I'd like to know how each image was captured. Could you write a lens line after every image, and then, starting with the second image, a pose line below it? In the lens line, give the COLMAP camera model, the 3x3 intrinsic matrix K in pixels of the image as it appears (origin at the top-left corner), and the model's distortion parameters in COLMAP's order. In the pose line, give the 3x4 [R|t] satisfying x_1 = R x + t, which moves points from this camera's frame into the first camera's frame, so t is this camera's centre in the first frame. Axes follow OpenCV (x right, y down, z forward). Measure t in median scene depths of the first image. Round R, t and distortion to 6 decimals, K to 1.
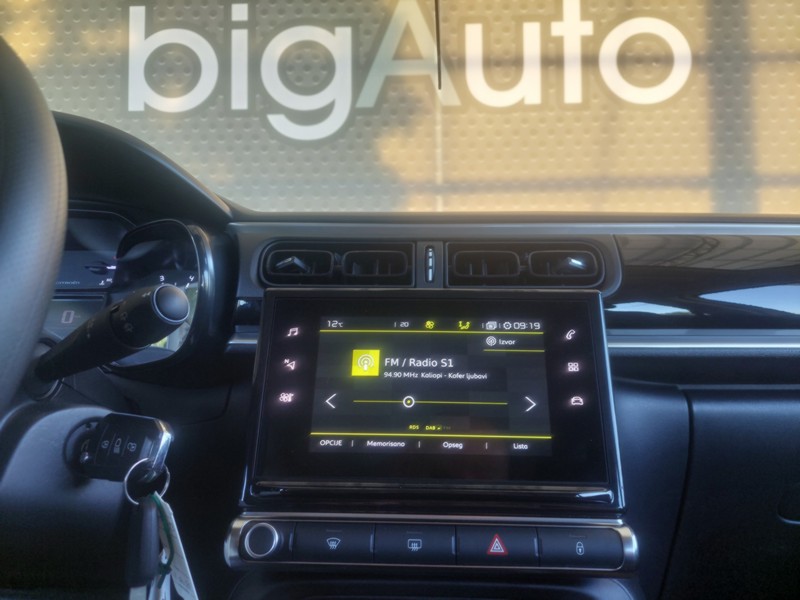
lens RADIAL K [[582.9, 0, 409.0], [0, 582.9, 291.3], [0, 0, 1]] dist [0.050126, -0.040711]
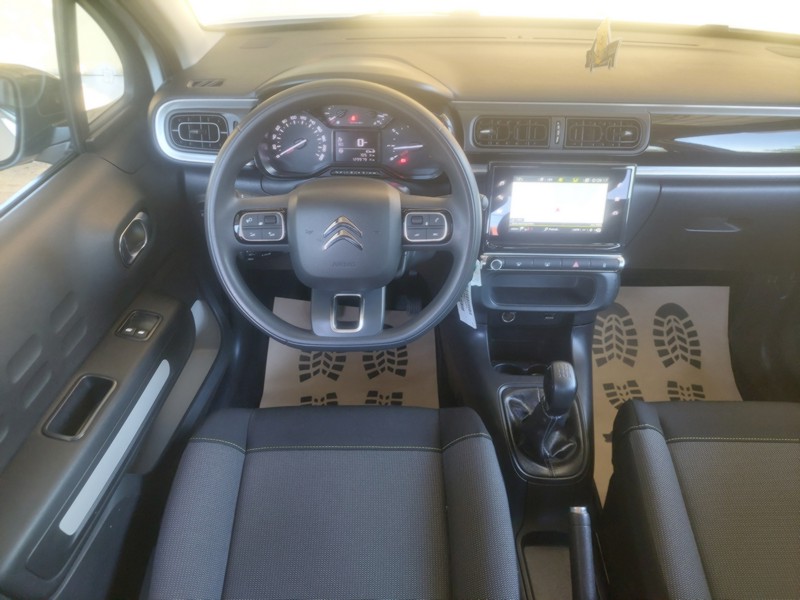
lens RADIAL K [[584.0, 0, 391.6], [0, 584.0, 310.5], [0, 0, 1]] dist [0.128583, -0.228472]
pose [[0.999198, -0.012331, 0.038089, -0.569205], [-0.016573, 0.738627, 0.673910, -0.880855], [-0.036444, -0.674001, 0.737831, -0.833918]]
